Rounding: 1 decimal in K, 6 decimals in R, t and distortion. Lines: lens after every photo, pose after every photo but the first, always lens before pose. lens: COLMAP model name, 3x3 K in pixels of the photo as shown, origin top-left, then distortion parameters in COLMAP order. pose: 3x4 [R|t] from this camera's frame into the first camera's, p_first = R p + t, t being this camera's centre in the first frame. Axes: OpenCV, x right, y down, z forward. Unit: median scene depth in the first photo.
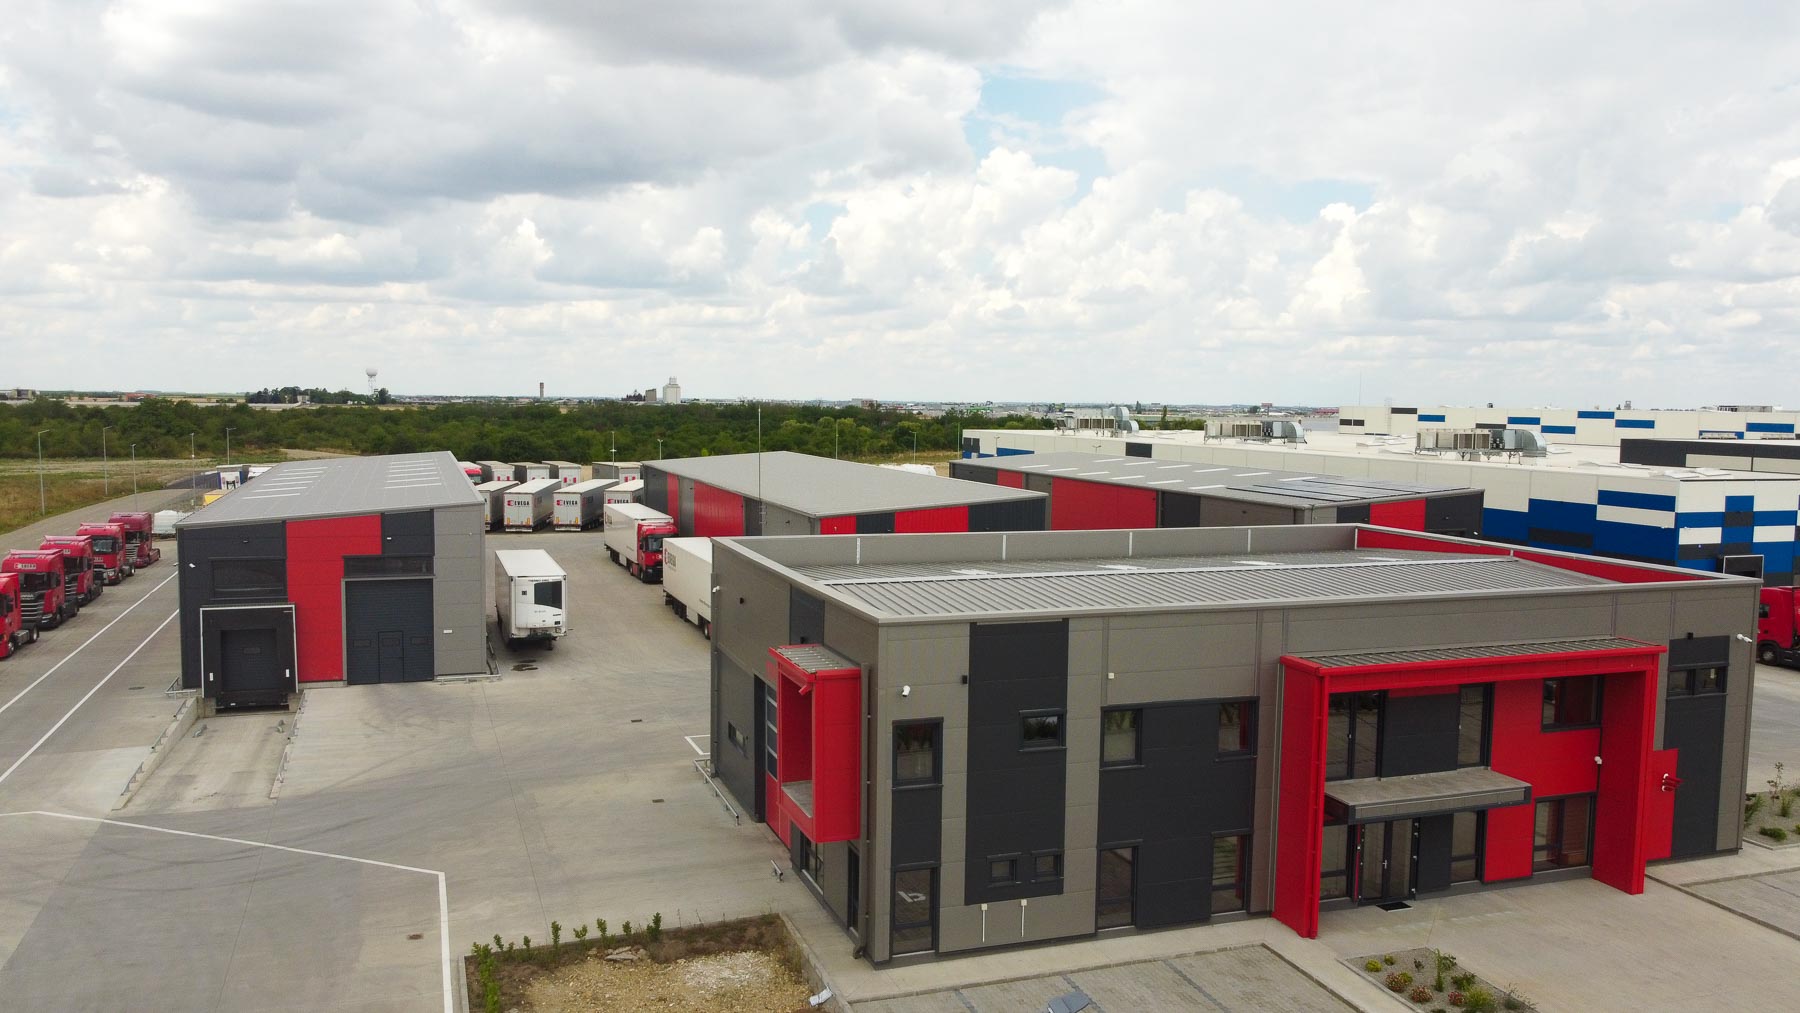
lens RADIAL K [[1370.9, 0, 889.9], [0, 1370.9, 518.1], [0, 0, 1]] dist [-0.003091, 0.001968]
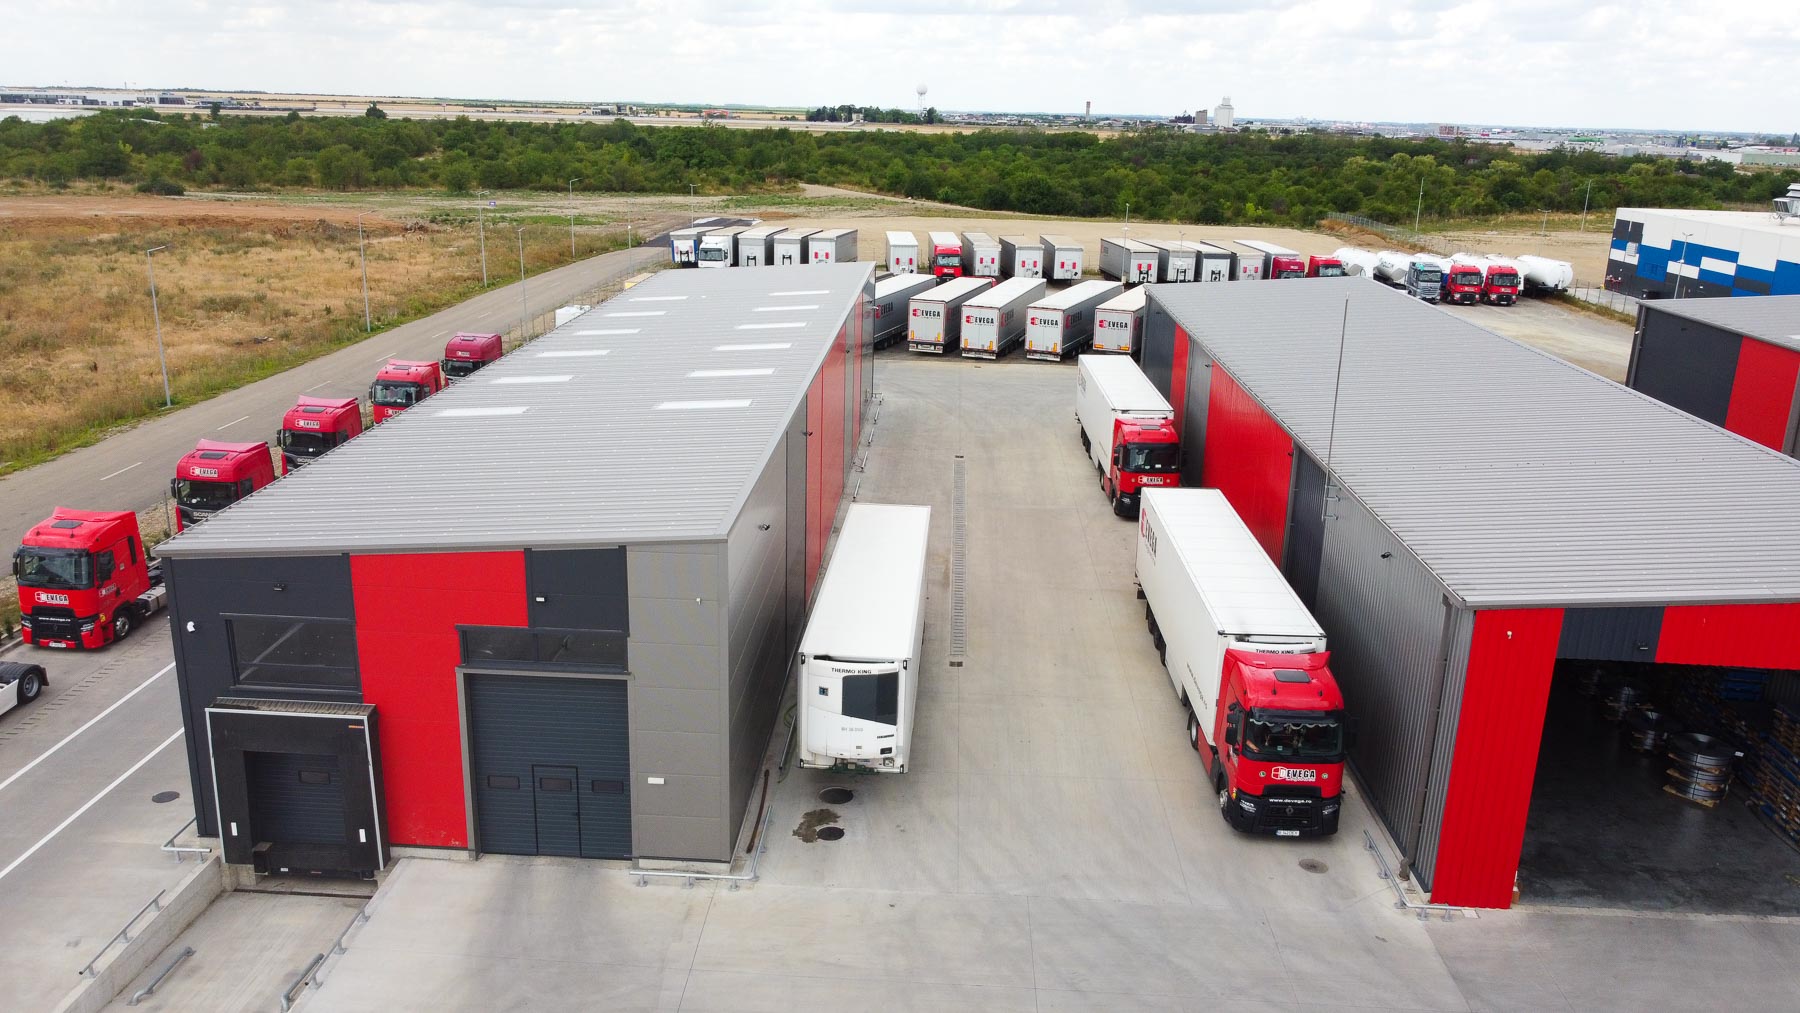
lens RADIAL K [[1370.9, 0, 889.9], [0, 1370.9, 518.1], [0, 0, 1]] dist [-0.003091, 0.001968]
pose [[0.925806, 0.118104, -0.359074, -0.086242], [-0.045291, 0.977751, 0.204822, -0.132929], [0.375275, -0.173362, 0.910557, 0.675419]]
